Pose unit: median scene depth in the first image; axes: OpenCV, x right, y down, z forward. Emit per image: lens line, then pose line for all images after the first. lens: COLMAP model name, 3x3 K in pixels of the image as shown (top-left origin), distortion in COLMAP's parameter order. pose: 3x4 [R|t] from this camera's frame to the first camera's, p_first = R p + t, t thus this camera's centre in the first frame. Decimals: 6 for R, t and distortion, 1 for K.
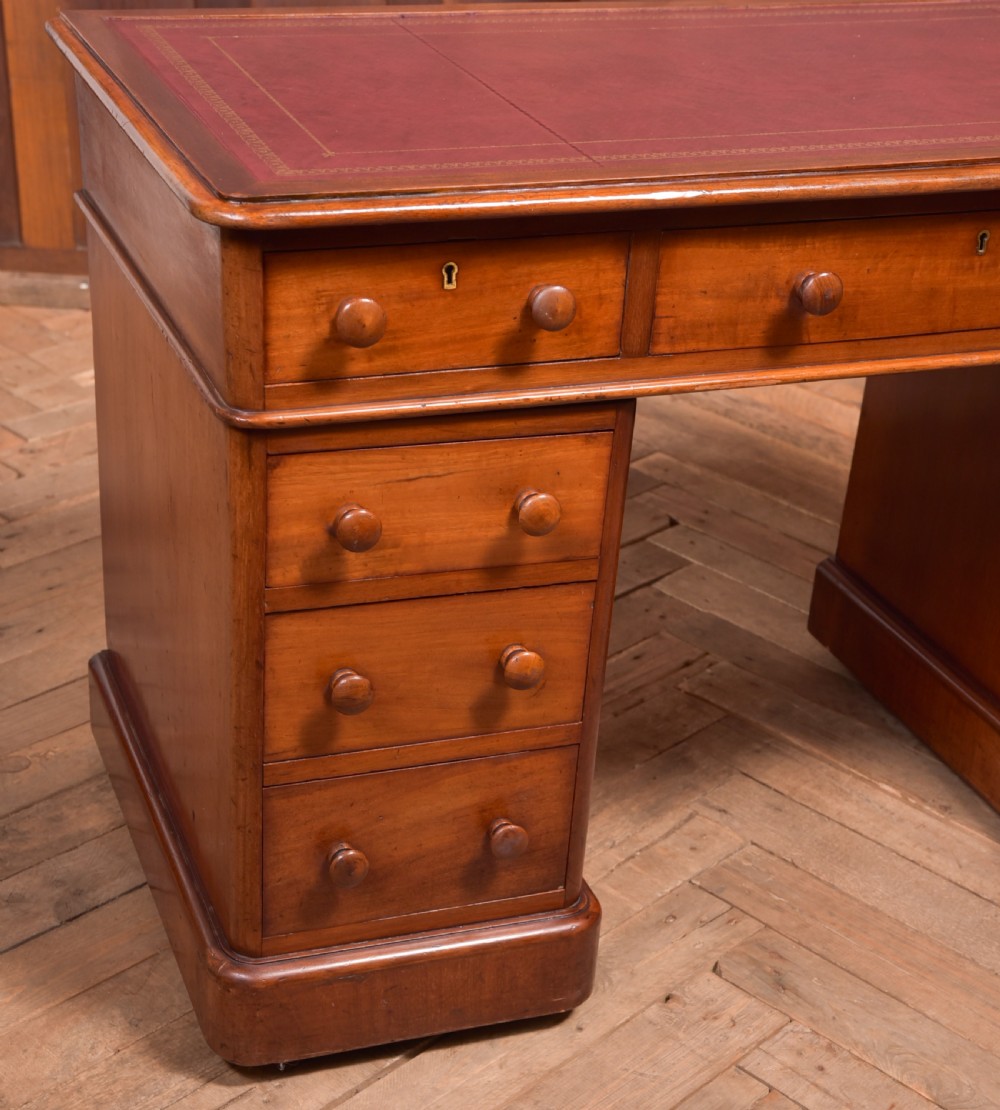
lens RADIAL K [[1957.7, 0, 508.1], [0, 1957.7, 764.3], [0, 0, 1]] dist [0.007340, 0.200226]
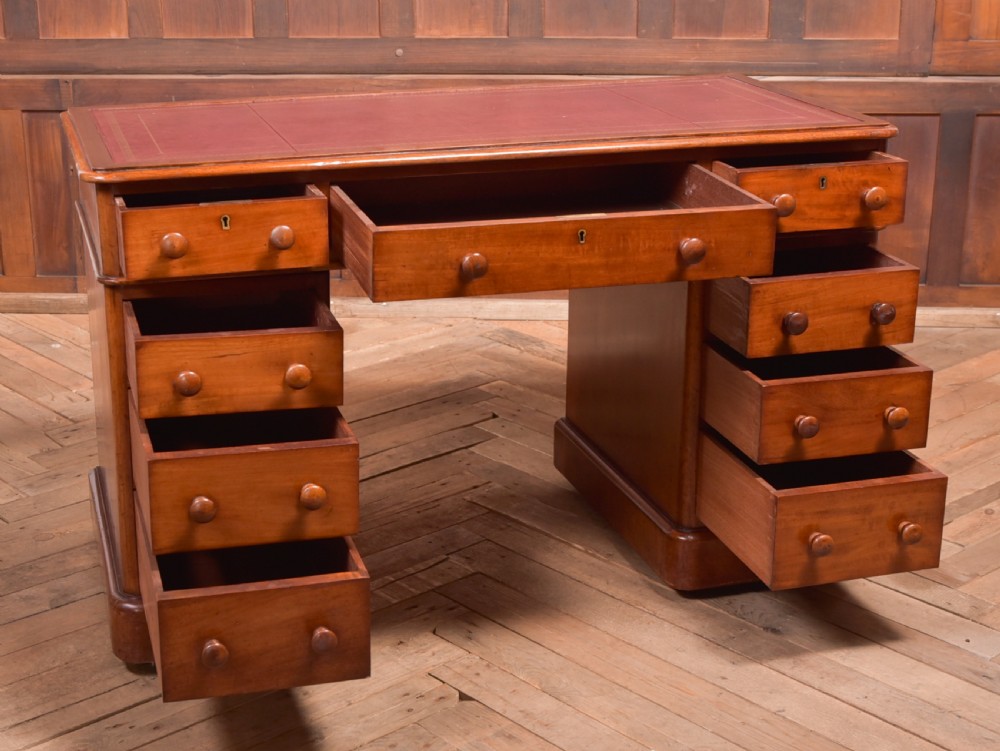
lens RADIAL K [[1656.1, 0, 440.5], [0, 1656.1, 395.8], [0, 0, 1]] dist [-0.053697, 0.096073]
pose [[0.992150, -0.032790, -0.120681, 0.361679], [0.003699, 0.972287, -0.233763, 0.299988], [0.125001, 0.231482, 0.964775, -0.487387]]
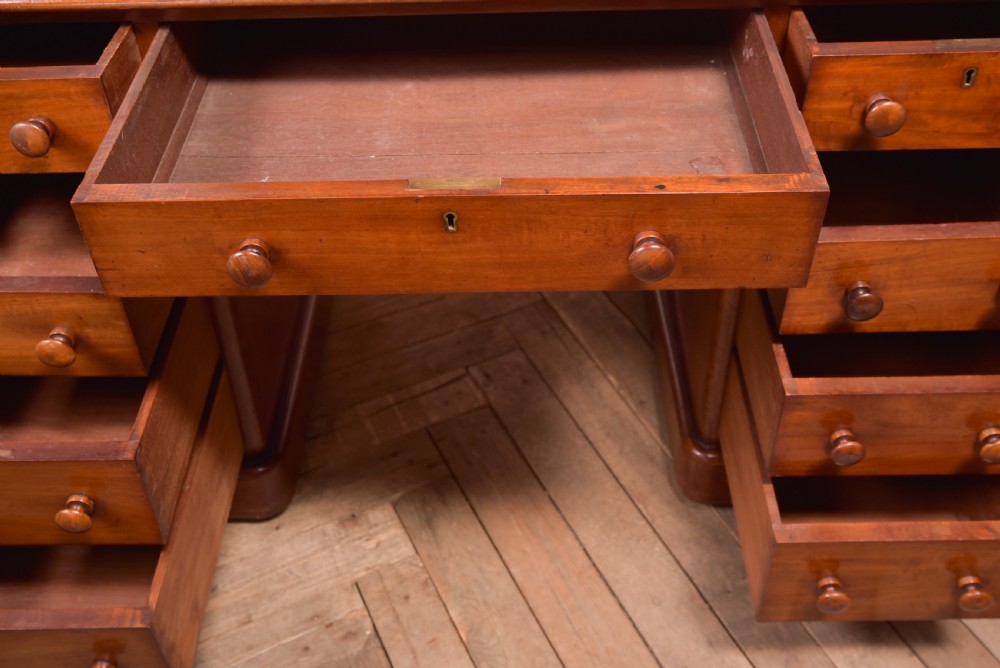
lens RADIAL K [[1031.3, 0, 501.5], [0, 1031.3, 345.1], [0, 0, 1]] dist [-0.014483, 0.043639]
pose [[0.927783, 0.182360, -0.325521, 0.517827], [-0.118946, 0.971464, 0.205208, -0.224006], [0.353654, -0.151669, 0.922998, 0.417696]]
